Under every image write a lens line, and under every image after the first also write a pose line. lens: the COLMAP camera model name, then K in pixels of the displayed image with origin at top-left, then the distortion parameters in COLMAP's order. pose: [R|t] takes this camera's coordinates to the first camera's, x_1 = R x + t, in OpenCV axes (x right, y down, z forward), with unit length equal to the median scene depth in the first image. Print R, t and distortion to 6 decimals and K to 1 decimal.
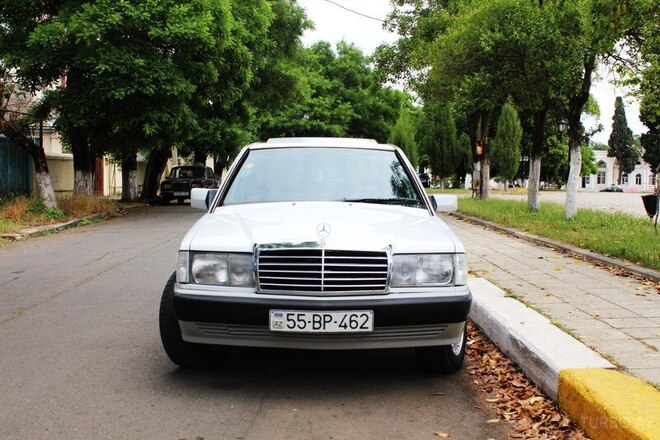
lens RADIAL K [[801.4, 0, 327.6], [0, 801.4, 215.2], [0, 0, 1]] dist [-0.051335, 0.000000]
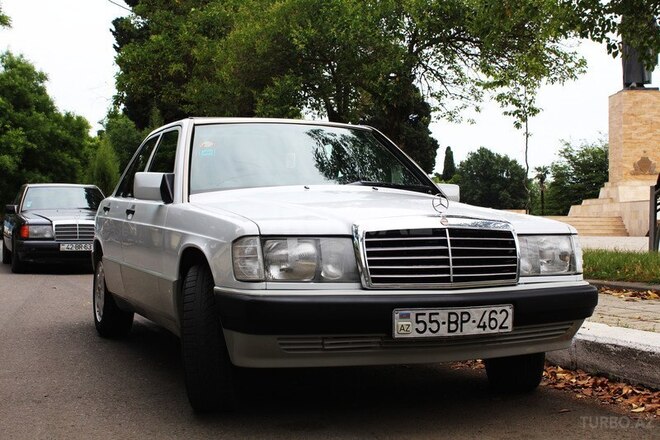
lens RADIAL K [[944.0, 0, 332.6], [0, 944.0, 222.3], [0, 0, 1]] dist [-0.022035, 0.000000]
pose [[0.925808, -0.009700, 0.377869, -0.427208], [0.029942, 0.998411, -0.047730, 0.074202], [-0.376806, 0.055503, 0.924628, 0.206800]]
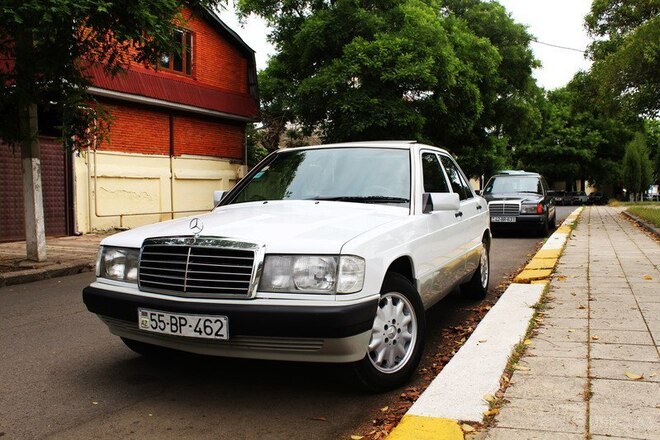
lens RADIAL K [[606.0, 0, 335.4], [0, 606.0, 222.0], [0, 0, 1]] dist [-0.094594, 0.000000]
pose [[0.909114, 0.003466, -0.416534, 0.422193], [-0.005918, 0.999972, -0.004595, 0.015832], [0.416506, 0.006643, 0.909109, 0.420647]]
